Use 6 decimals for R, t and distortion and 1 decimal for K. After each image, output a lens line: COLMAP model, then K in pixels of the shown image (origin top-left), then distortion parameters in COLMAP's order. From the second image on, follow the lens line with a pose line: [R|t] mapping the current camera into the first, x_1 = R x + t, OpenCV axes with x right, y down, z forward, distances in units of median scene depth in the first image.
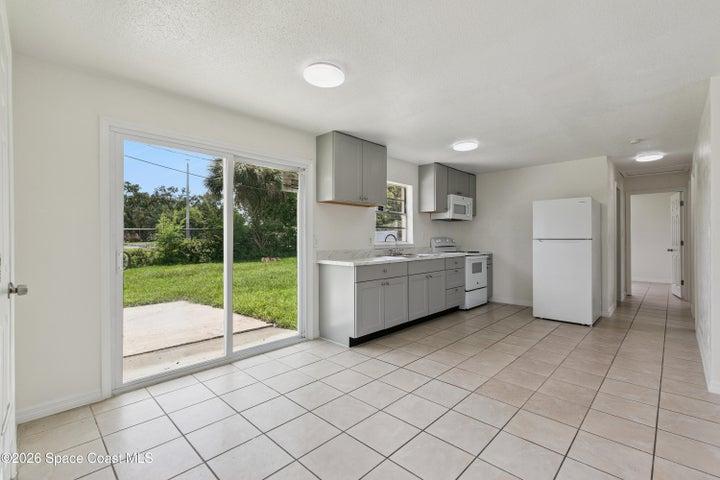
lens RADIAL K [[323.3, 0, 361.9], [0, 323.3, 238.1], [0, 0, 1]] dist [0.004760, -0.000317]
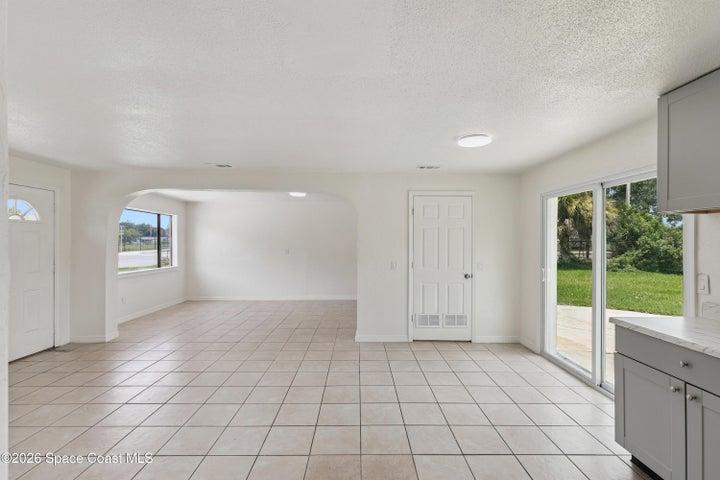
lens RADIAL K [[323.3, 0, 368.3], [0, 323.3, 240.2], [0, 0, 1]] dist [0.004760, -0.000317]
pose [[-0.700892, -0.002770, -0.713262, 0.519087], [-0.003821, 0.999993, -0.000129, -0.049451], [0.713258, 0.002635, -0.700897, 0.756085]]
